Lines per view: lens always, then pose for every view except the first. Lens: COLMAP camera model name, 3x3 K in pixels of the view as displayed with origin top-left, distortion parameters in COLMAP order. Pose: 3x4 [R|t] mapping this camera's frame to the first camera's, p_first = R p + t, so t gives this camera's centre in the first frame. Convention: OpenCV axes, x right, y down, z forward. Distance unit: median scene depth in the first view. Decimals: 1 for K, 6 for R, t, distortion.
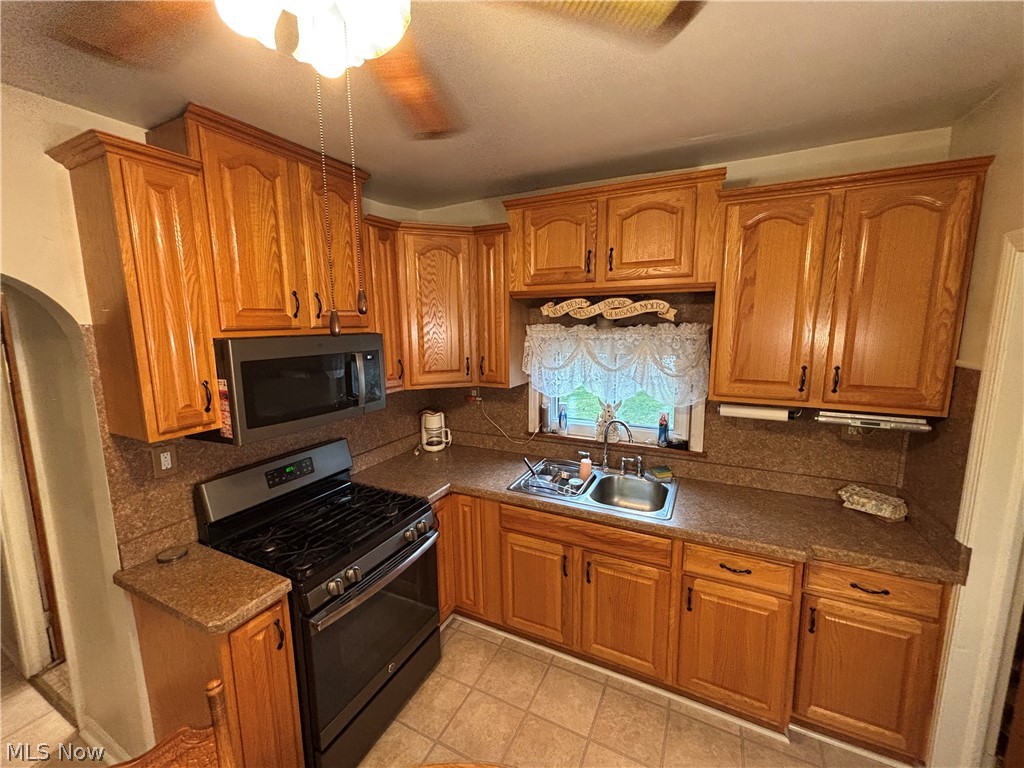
lens RADIAL K [[411.7, 0, 511.2], [0, 411.7, 381.8], [0, 0, 1]] dist [-0.000782, 0.001317]
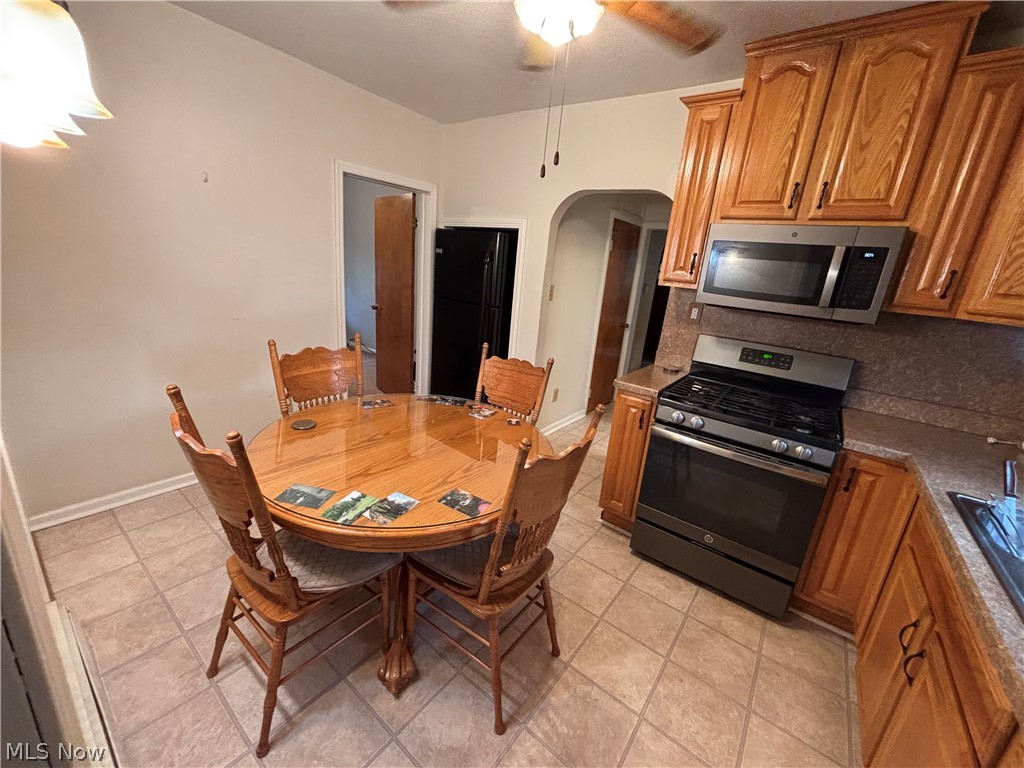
lens RADIAL K [[411.7, 0, 513.2], [0, 411.7, 381.3], [0, 0, 1]] dist [-0.000782, 0.001317]
pose [[-0.184586, 0.268574, -0.945408, 0.704234], [-0.225790, 0.924620, 0.306753, 0.090878], [0.956529, 0.270086, -0.110030, 0.501952]]
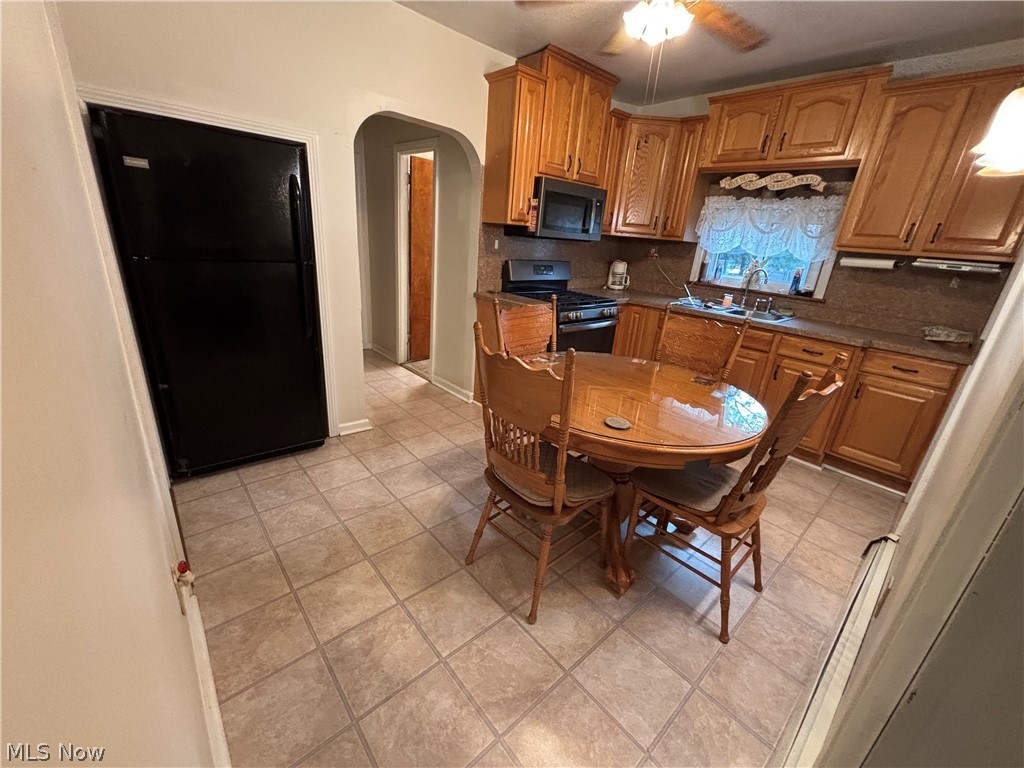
lens RADIAL K [[411.7, 0, 512.2], [0, 411.7, 380.8], [0, 0, 1]] dist [-0.000782, 0.001317]
pose [[0.926743, 0.201231, -0.317259, -0.002076], [-0.140108, 0.968655, 0.205128, 0.354941], [0.348593, -0.145651, 0.925888, -0.787024]]
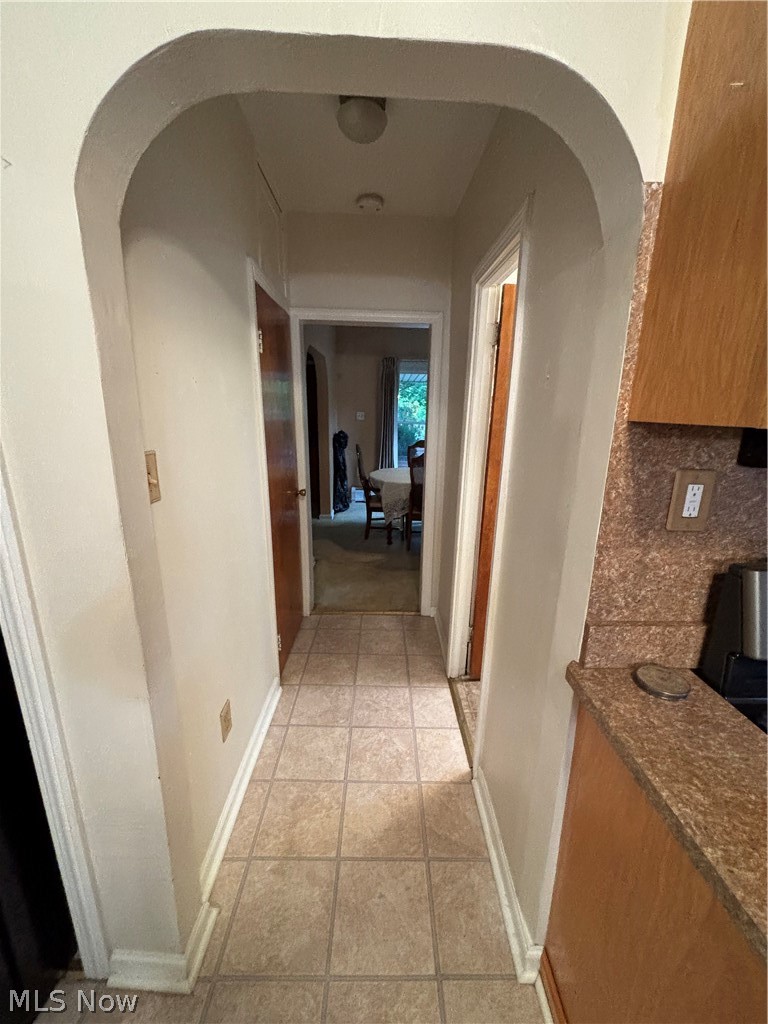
lens RADIAL K [[411.7, 0, 390.6], [0, 411.7, 509.1], [0, 0, 1]] dist [-0.000782, 0.001317]
pose [[0.471658, 0.236424, -0.849496, -0.503484], [-0.150179, 0.970848, 0.186816, 0.140030], [0.868899, 0.039463, 0.493414, 0.377671]]
